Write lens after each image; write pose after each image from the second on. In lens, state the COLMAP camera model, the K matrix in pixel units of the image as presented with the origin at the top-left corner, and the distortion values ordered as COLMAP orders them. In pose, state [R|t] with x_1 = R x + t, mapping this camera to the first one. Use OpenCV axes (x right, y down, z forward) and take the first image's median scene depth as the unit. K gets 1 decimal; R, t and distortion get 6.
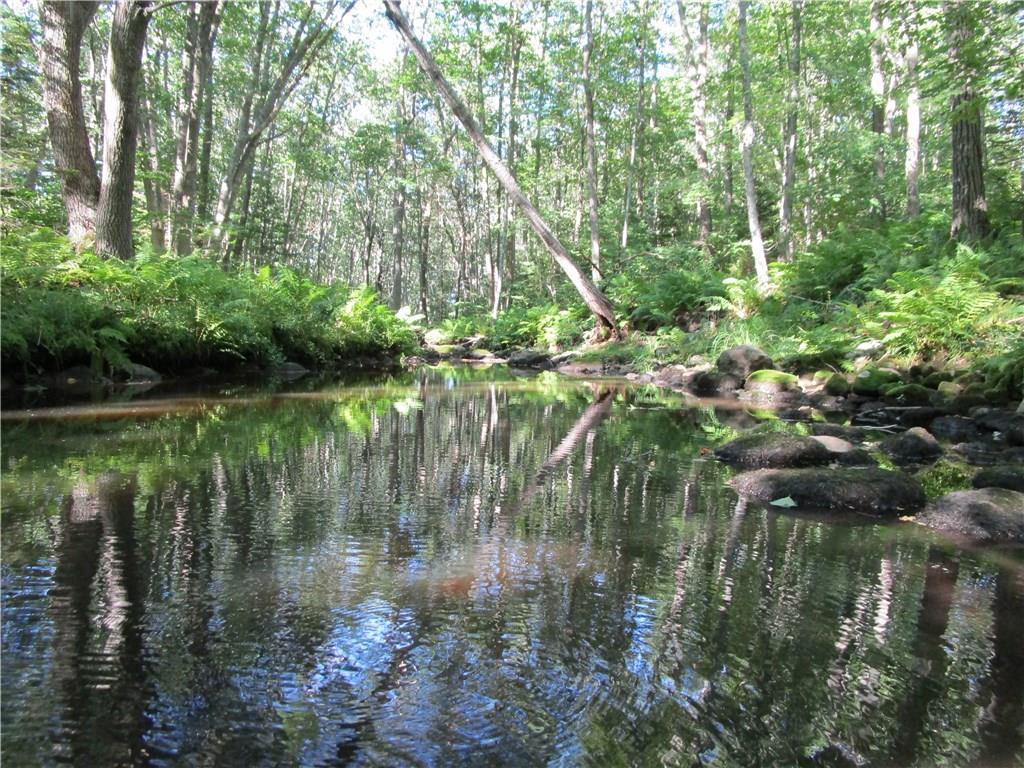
lens RADIAL K [[722.3, 0, 512.0], [0, 722.3, 384.0], [0, 0, 1]] dist [-0.005746, -0.002177]
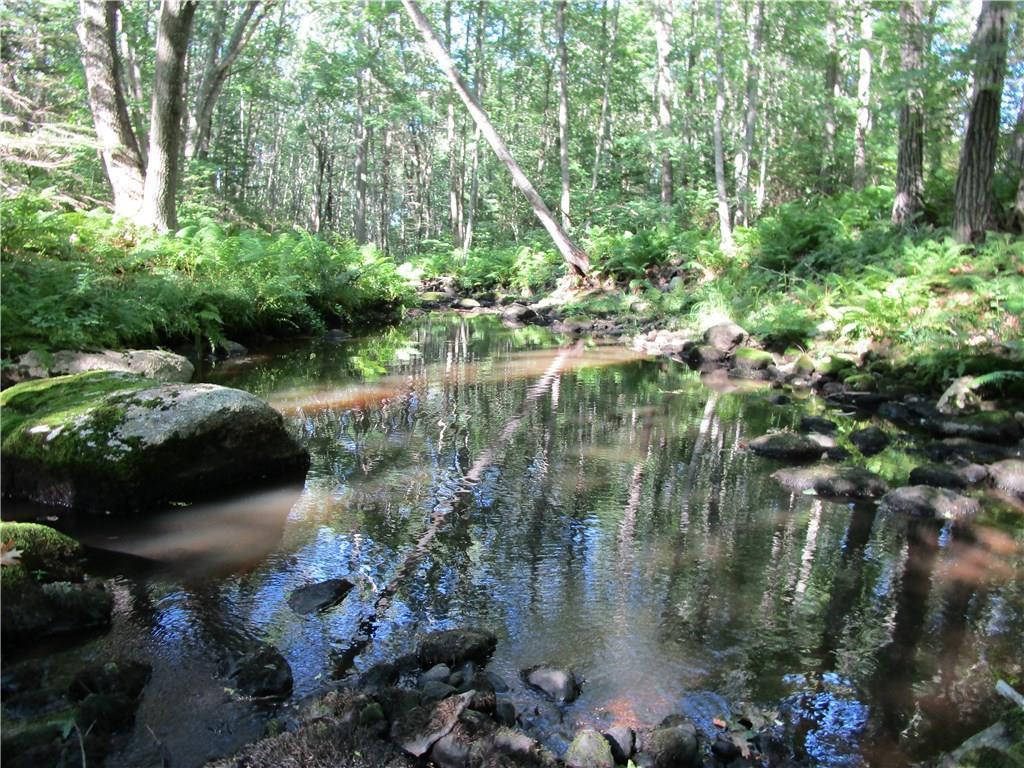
lens RADIAL K [[722.3, 0, 512.0], [0, 722.3, 384.0], [0, 0, 1]] dist [-0.005746, -0.002177]
pose [[0.996759, 0.002254, 0.080417, -0.063483], [-0.010732, 0.994399, 0.105145, -0.035163], [-0.079729, -0.105668, 0.991200, -0.086238]]
